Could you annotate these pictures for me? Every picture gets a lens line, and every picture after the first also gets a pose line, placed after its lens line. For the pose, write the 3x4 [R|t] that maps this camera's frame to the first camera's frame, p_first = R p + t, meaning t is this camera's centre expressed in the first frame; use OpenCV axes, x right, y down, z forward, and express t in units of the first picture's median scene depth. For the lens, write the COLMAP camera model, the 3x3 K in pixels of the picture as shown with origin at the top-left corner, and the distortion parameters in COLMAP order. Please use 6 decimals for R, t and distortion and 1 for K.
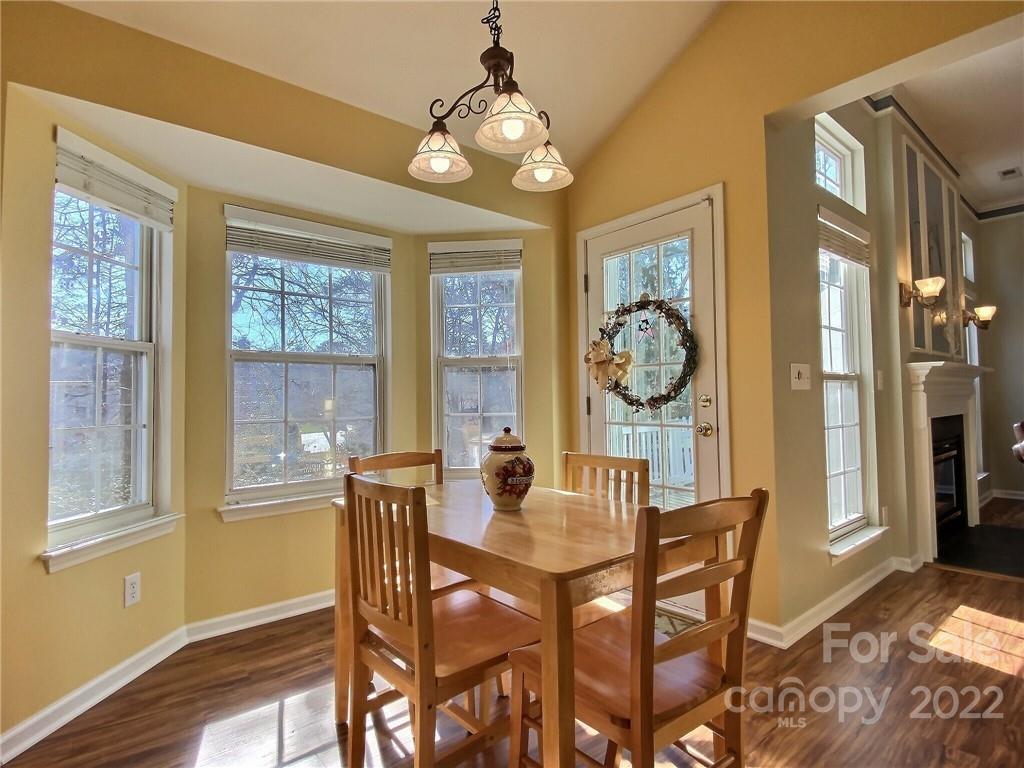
lens RADIAL K [[535.2, 0, 497.4], [0, 535.2, 386.9], [0, 0, 1]] dist [0.008590, -0.019039]
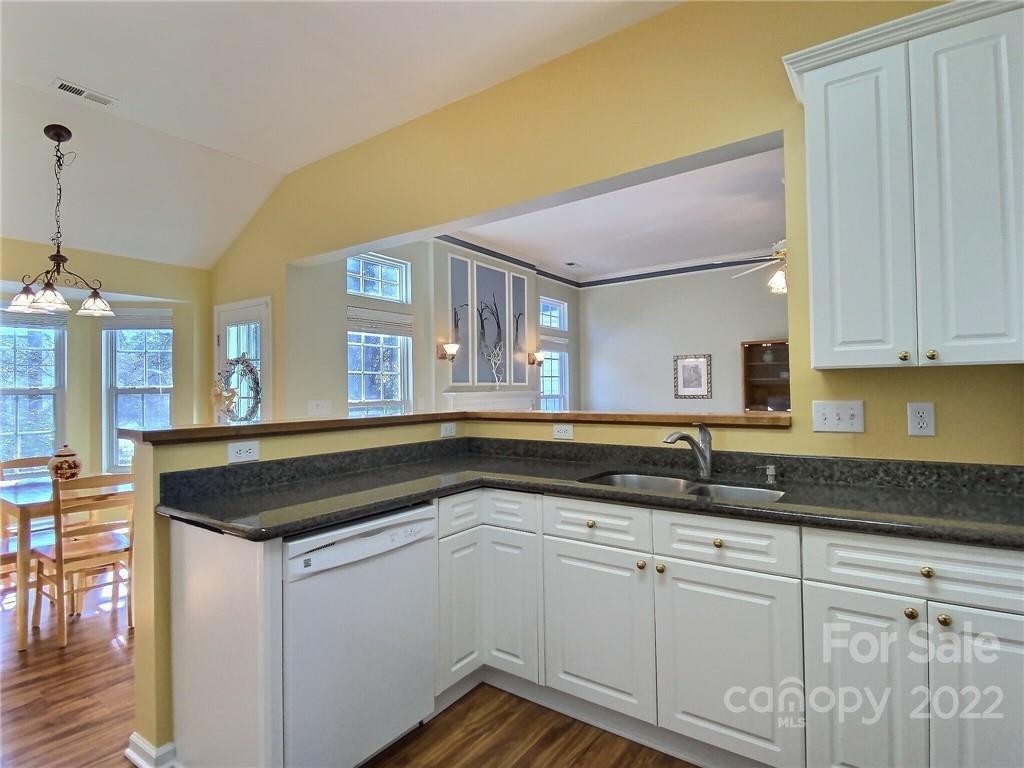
lens RADIAL K [[535.2, 0, 513.4], [0, 535.2, 381.9], [0, 0, 1]] dist [0.008590, -0.019039]
pose [[0.961673, 0.012635, 0.273907, 0.553060], [-0.015938, 0.999825, 0.009837, -0.104222], [-0.273735, -0.013826, 0.961706, -0.693256]]
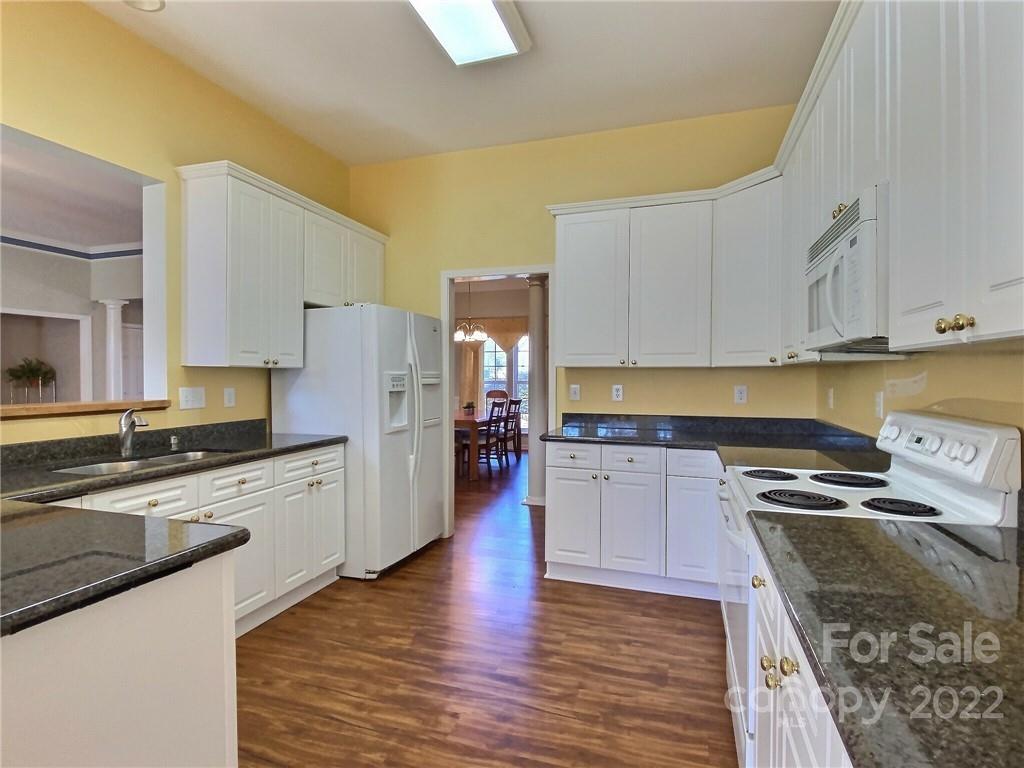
lens RADIAL K [[535.2, 0, 509.2], [0, 535.2, 379.5], [0, 0, 1]] dist [0.008590, -0.019039]
pose [[-0.548398, 0.002206, 0.836215, -1.181529], [-0.023595, 0.999558, -0.018111, -0.065592], [-0.835885, -0.029662, -0.548103, 1.064052]]
